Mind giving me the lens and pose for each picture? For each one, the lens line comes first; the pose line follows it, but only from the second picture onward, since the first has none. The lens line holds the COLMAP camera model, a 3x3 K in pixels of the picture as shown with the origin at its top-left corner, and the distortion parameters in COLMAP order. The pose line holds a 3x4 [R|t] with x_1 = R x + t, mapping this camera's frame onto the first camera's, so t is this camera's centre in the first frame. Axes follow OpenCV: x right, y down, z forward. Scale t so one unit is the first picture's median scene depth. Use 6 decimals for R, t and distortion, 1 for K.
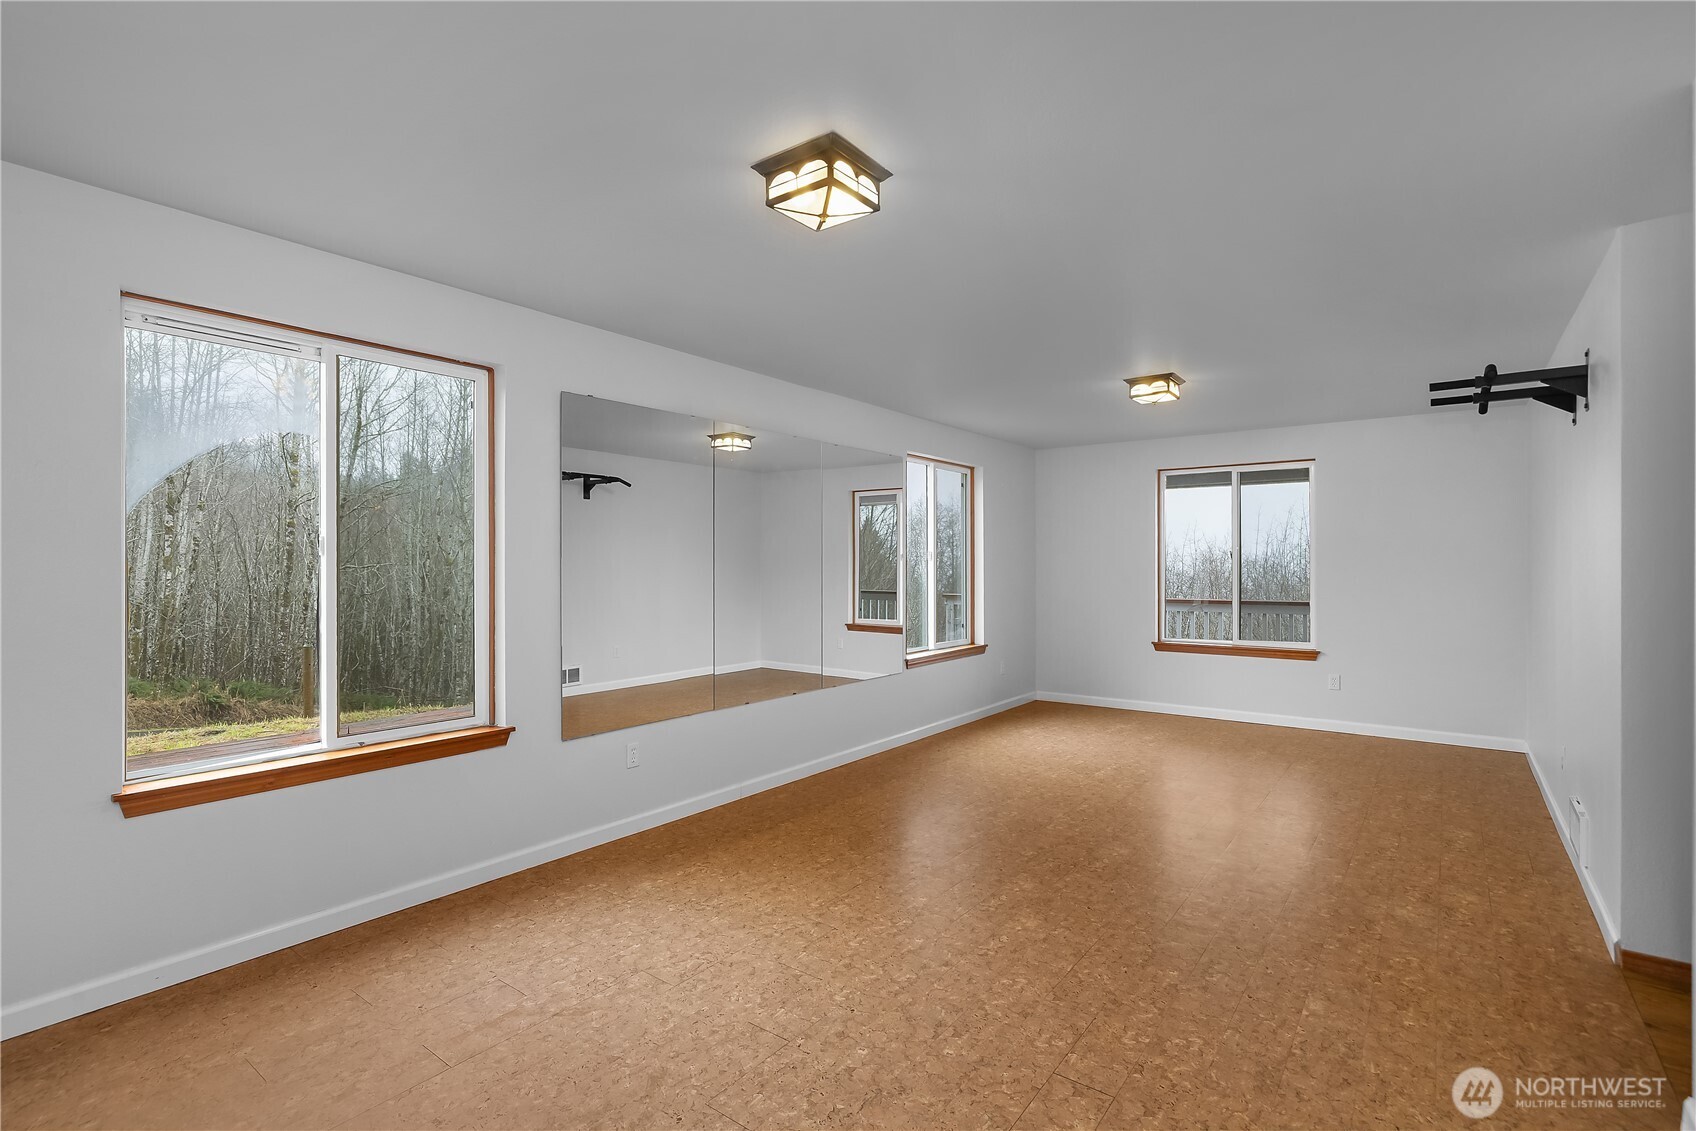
lens RADIAL K [[797.4, 0, 839.8], [0, 797.4, 561.8], [0, 0, 1]] dist [-0.001609, 0.000407]
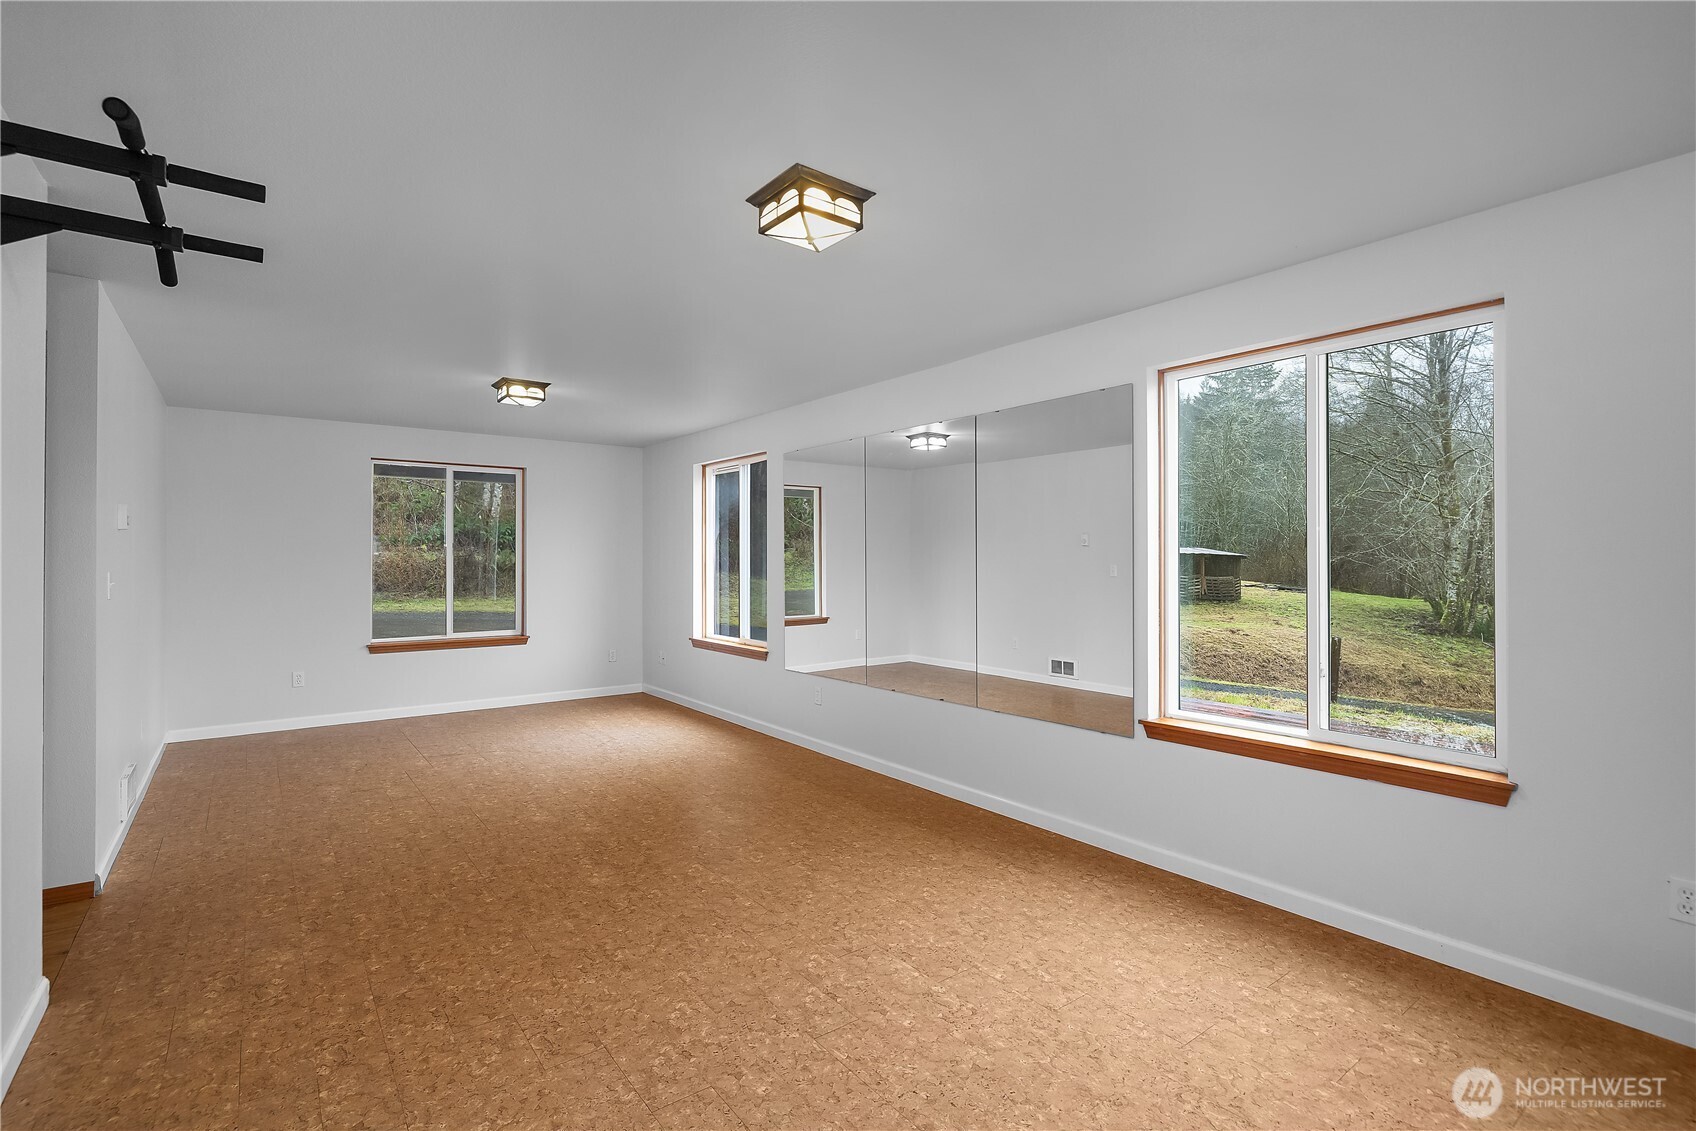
lens RADIAL K [[797.4, 0, 839.8], [0, 797.4, 561.8], [0, 0, 1]] dist [-0.001609, 0.000407]
pose [[-0.282597, 0.000897, -0.959238, 1.352049], [0.003283, 0.999995, -0.000032, 0.008441], [0.959233, -0.003158, -0.282599, 1.805173]]
